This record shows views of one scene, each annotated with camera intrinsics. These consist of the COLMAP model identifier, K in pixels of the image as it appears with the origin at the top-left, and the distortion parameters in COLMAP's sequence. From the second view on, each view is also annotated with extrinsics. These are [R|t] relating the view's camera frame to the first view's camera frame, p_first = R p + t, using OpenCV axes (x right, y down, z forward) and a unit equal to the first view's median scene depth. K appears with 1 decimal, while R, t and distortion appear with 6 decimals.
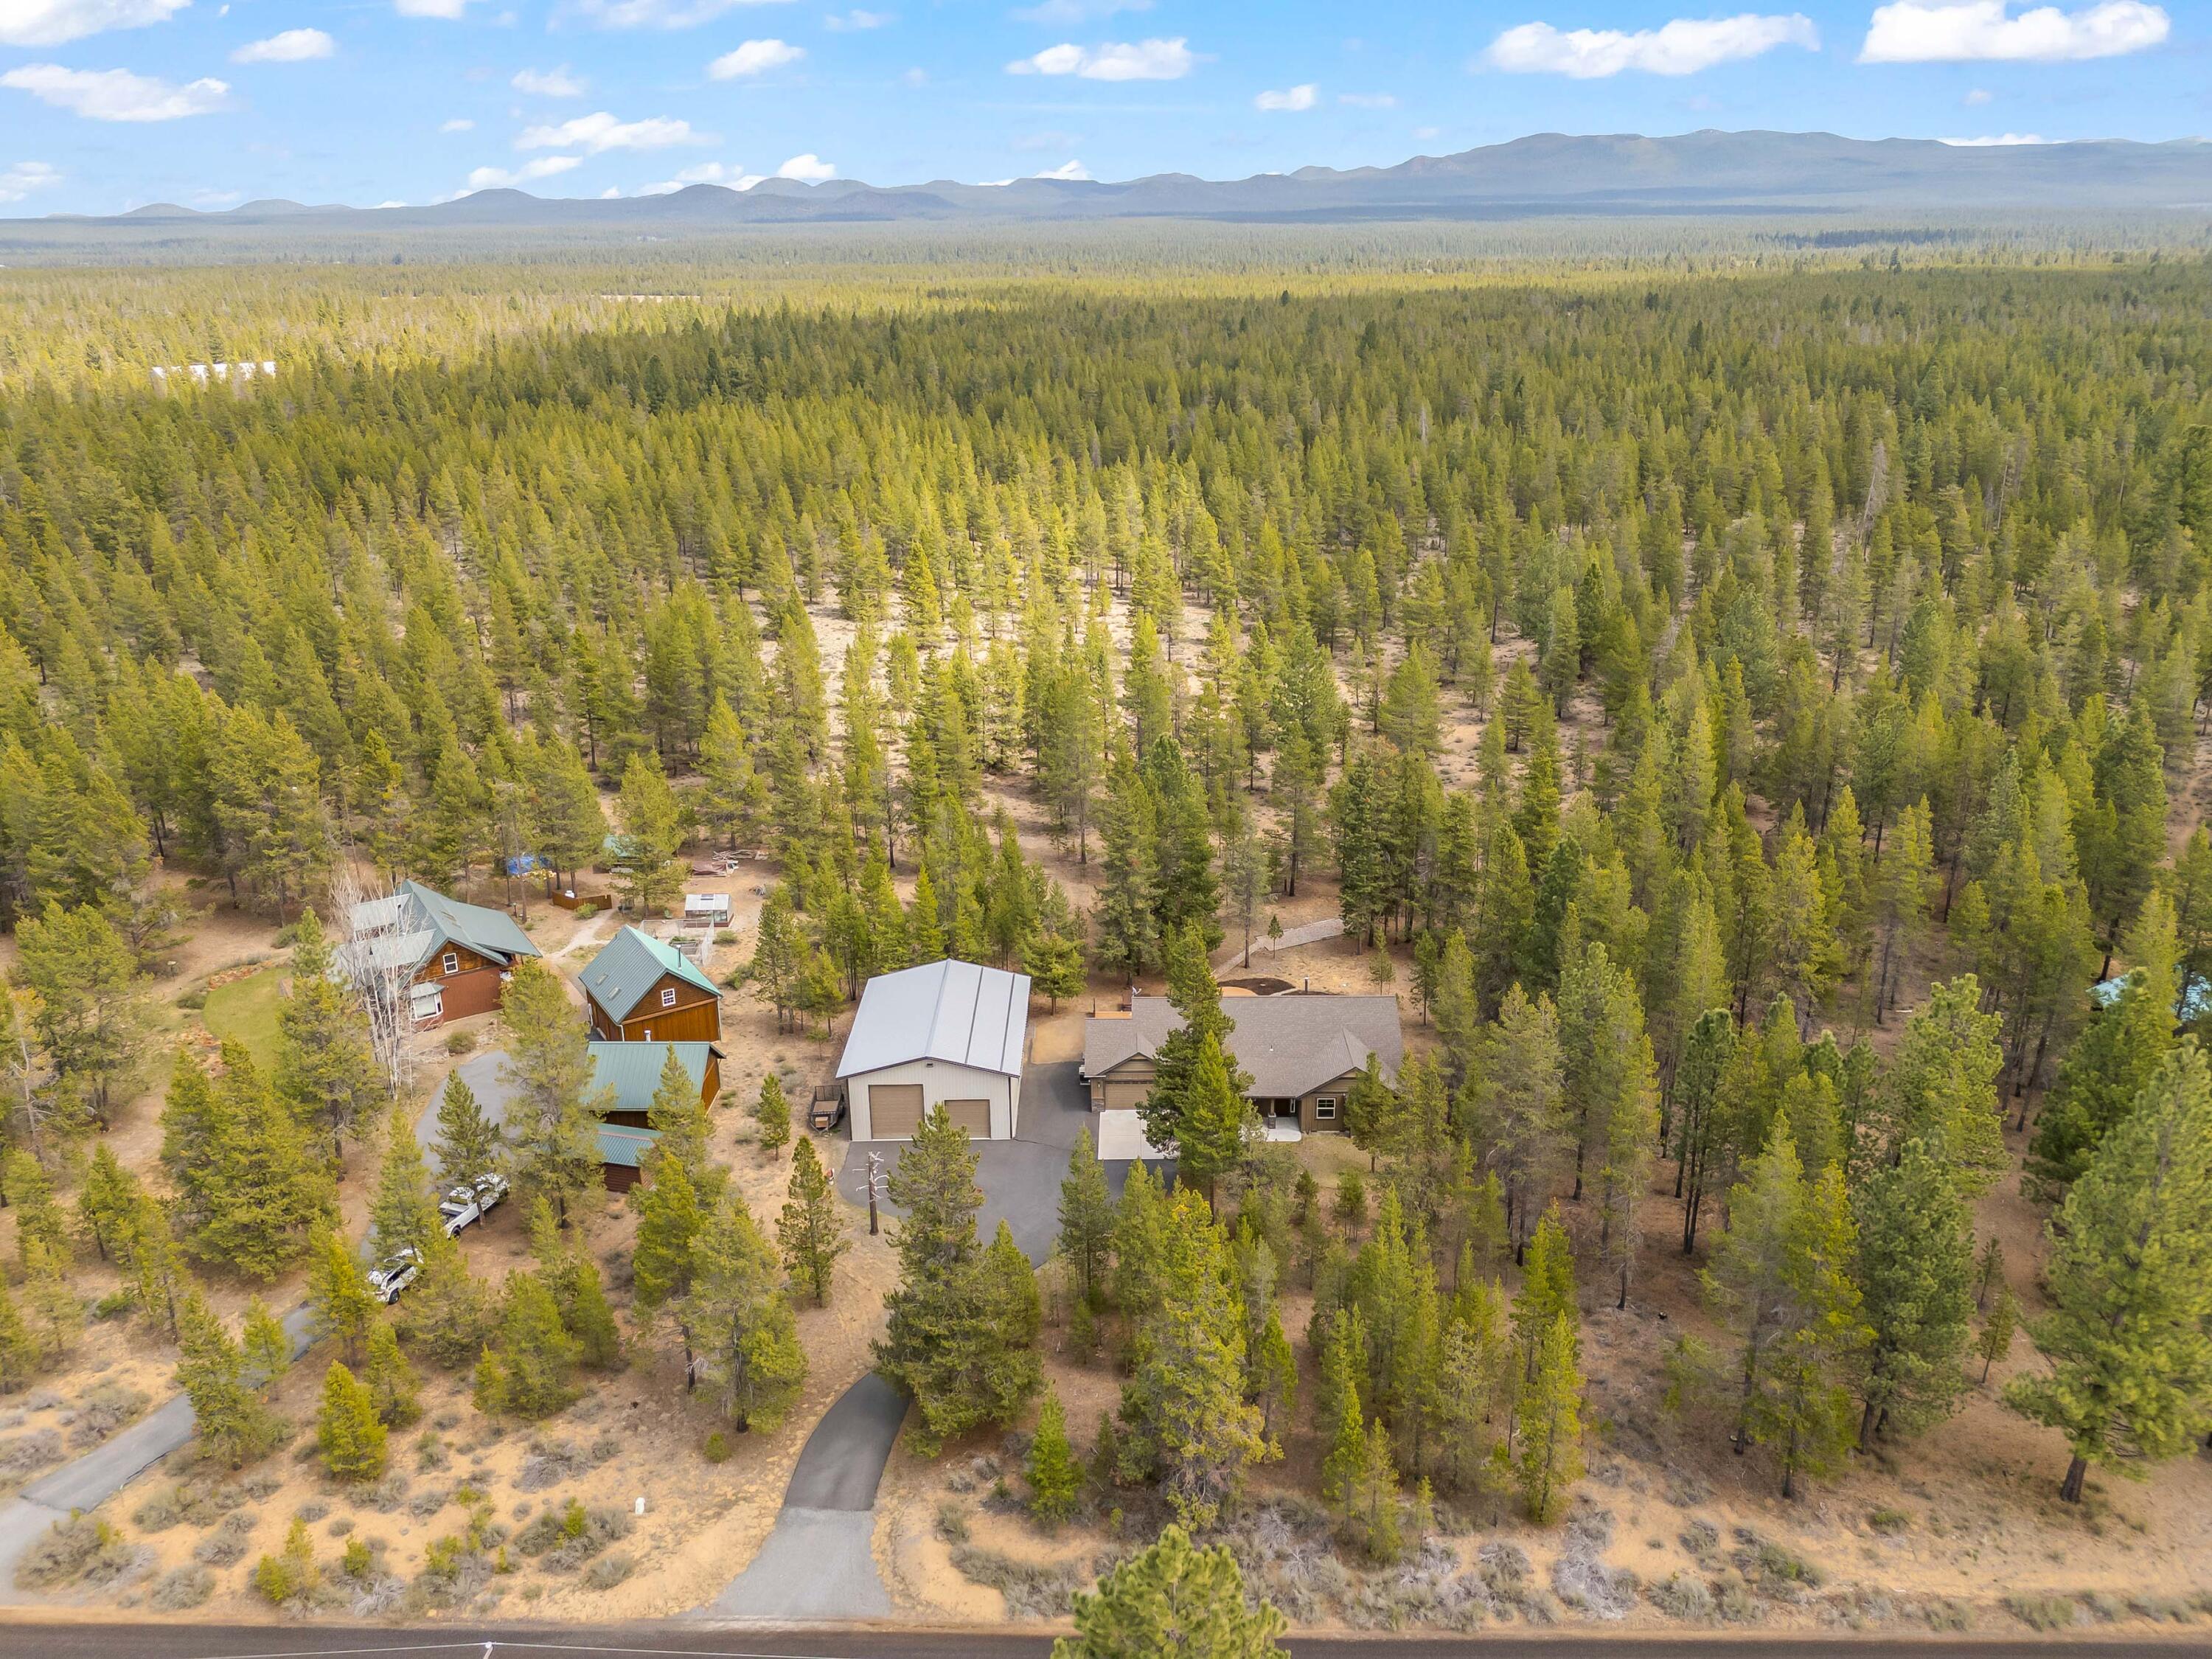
lens RADIAL K [[1647.3, 0, 1106.0], [0, 1647.3, 829.5], [0, 0, 1]] dist [0.032156, 0.000563]
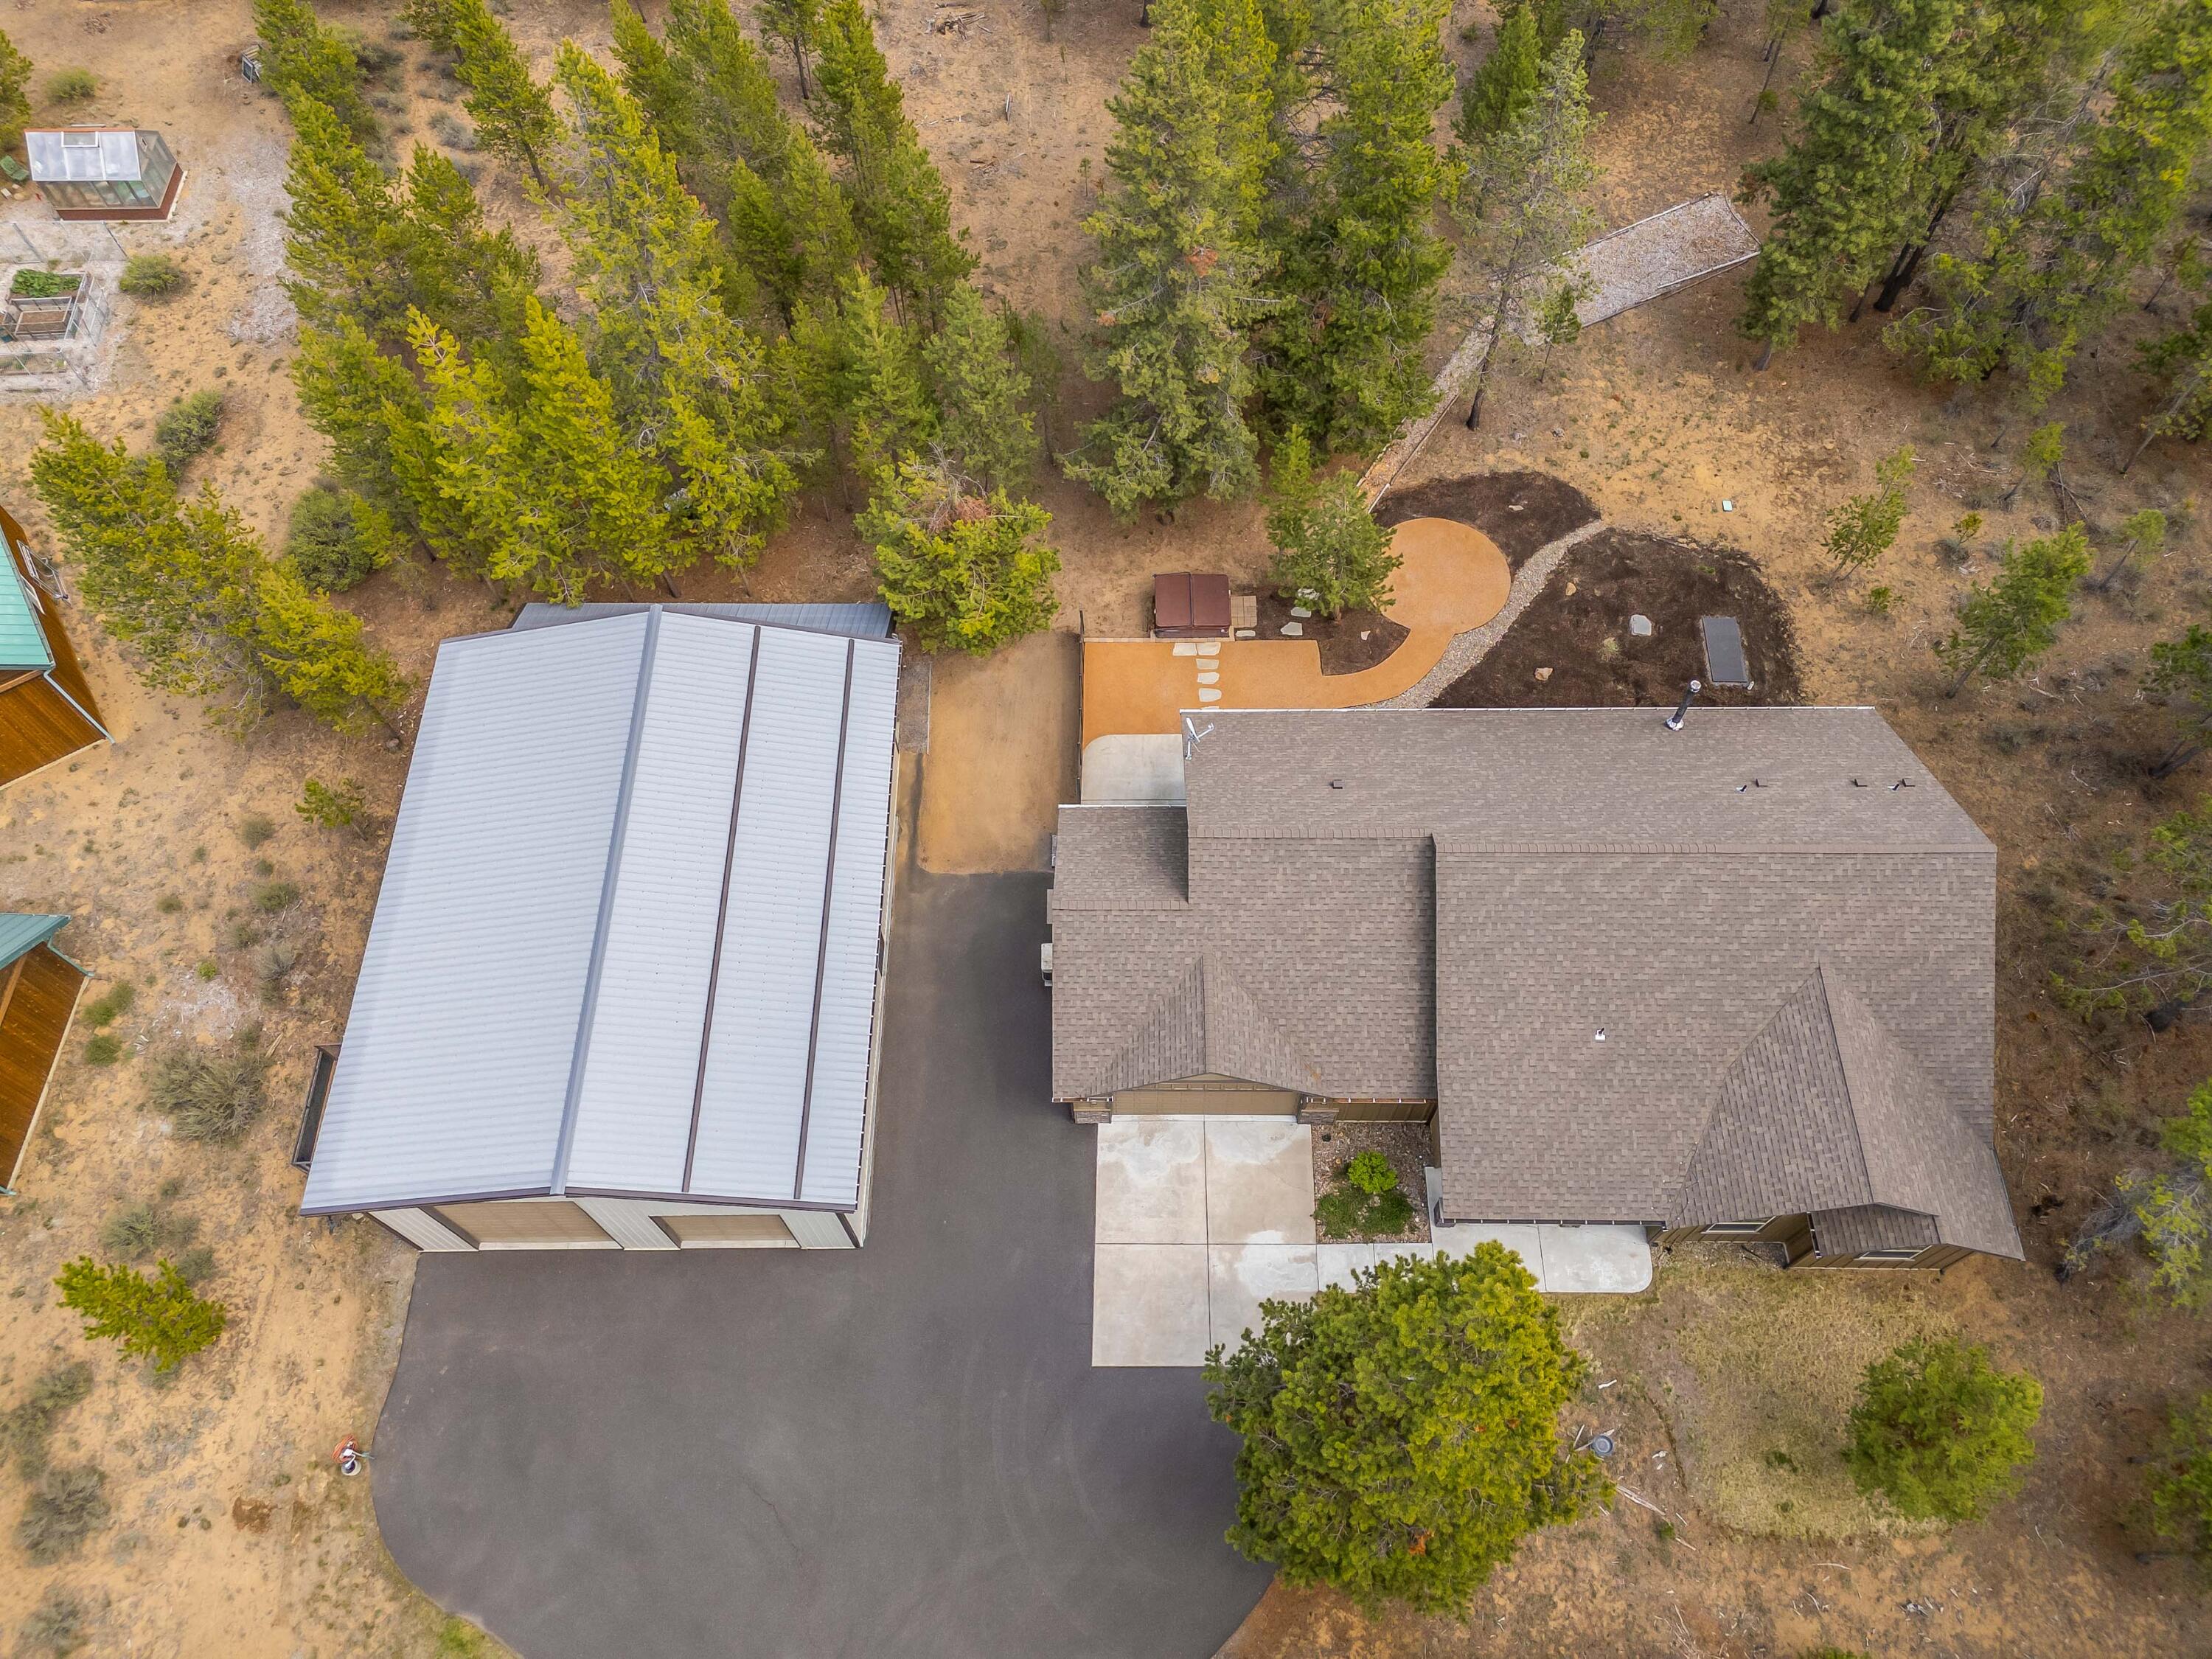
lens RADIAL K [[1647.3, 0, 1106.0], [0, 1647.3, 829.5], [0, 0, 1]] dist [0.032156, 0.000563]
pose [[0.999853, -0.009365, -0.014373, 0.005546], [0.016498, 0.754536, 0.656051, -0.172310], [0.004702, -0.656191, 0.754580, 1.074749]]
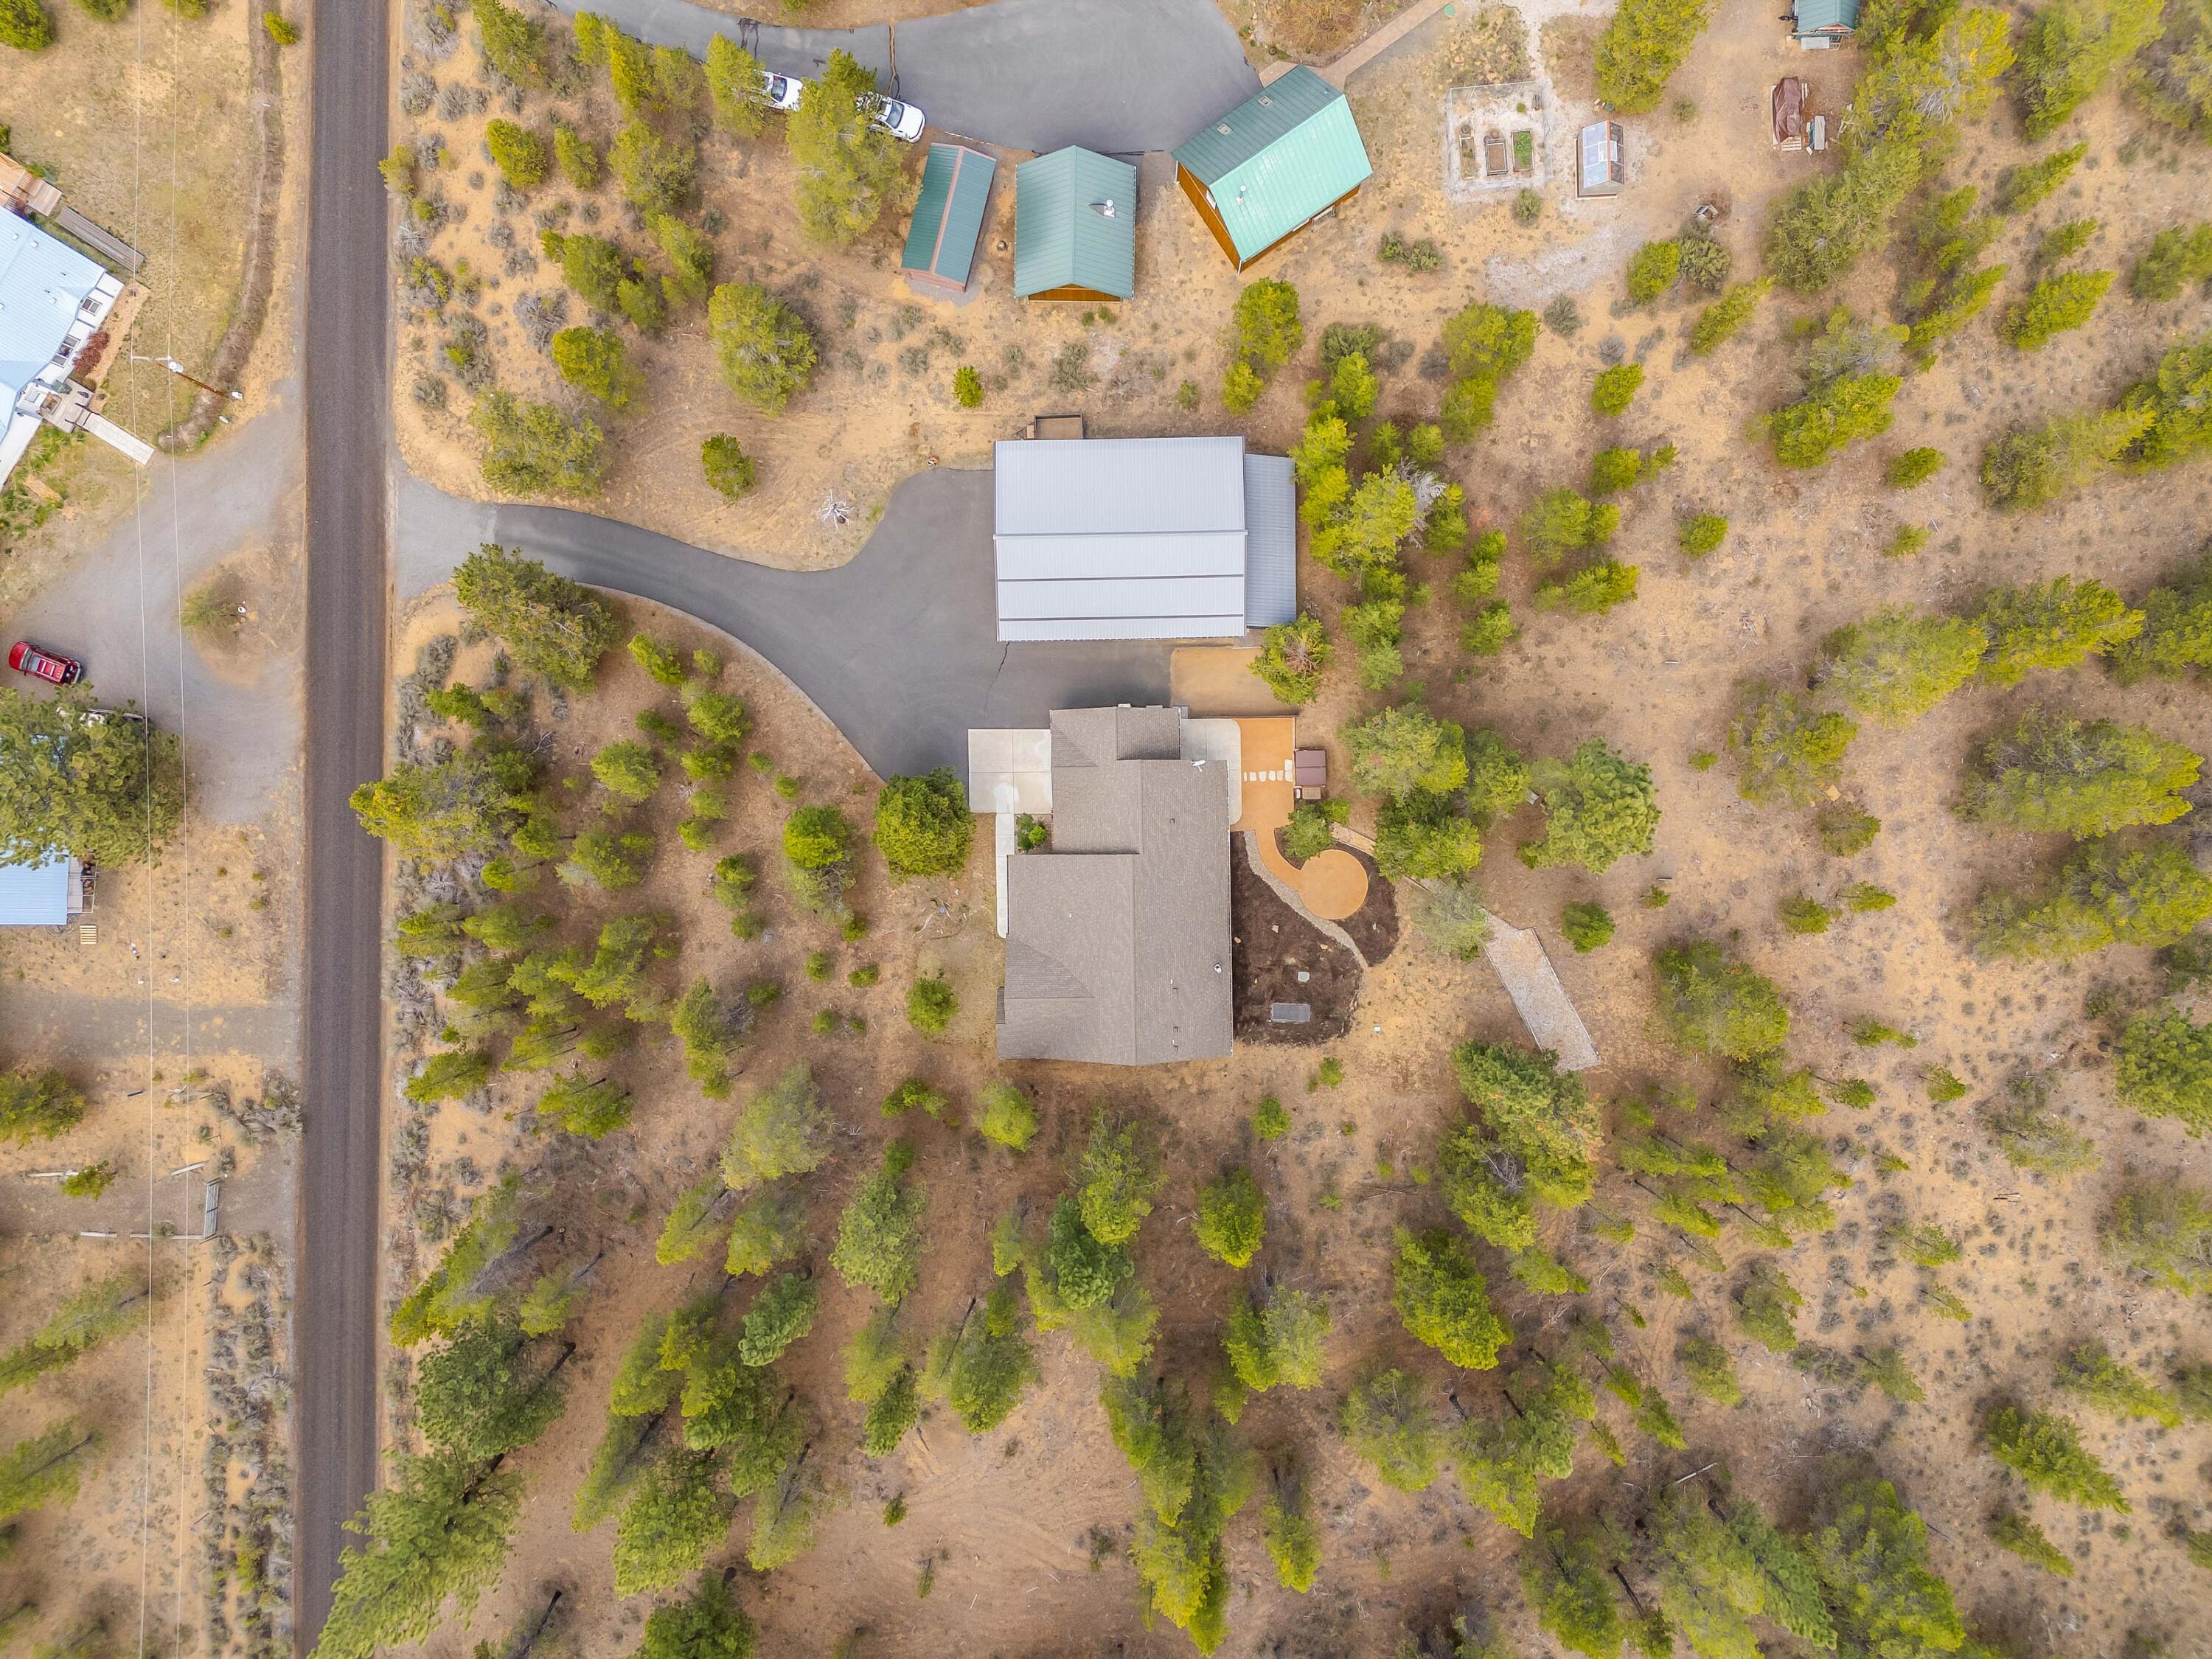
lens RADIAL K [[1647.3, 0, 1106.0], [0, 1647.3, 829.5], [0, 0, 1]] dist [0.032156, 0.000563]
pose [[0.017768, 0.999614, 0.021335, 0.046918], [-0.320639, -0.014515, 0.947090, -1.011411], [0.947035, -0.023669, 0.320257, 1.019834]]
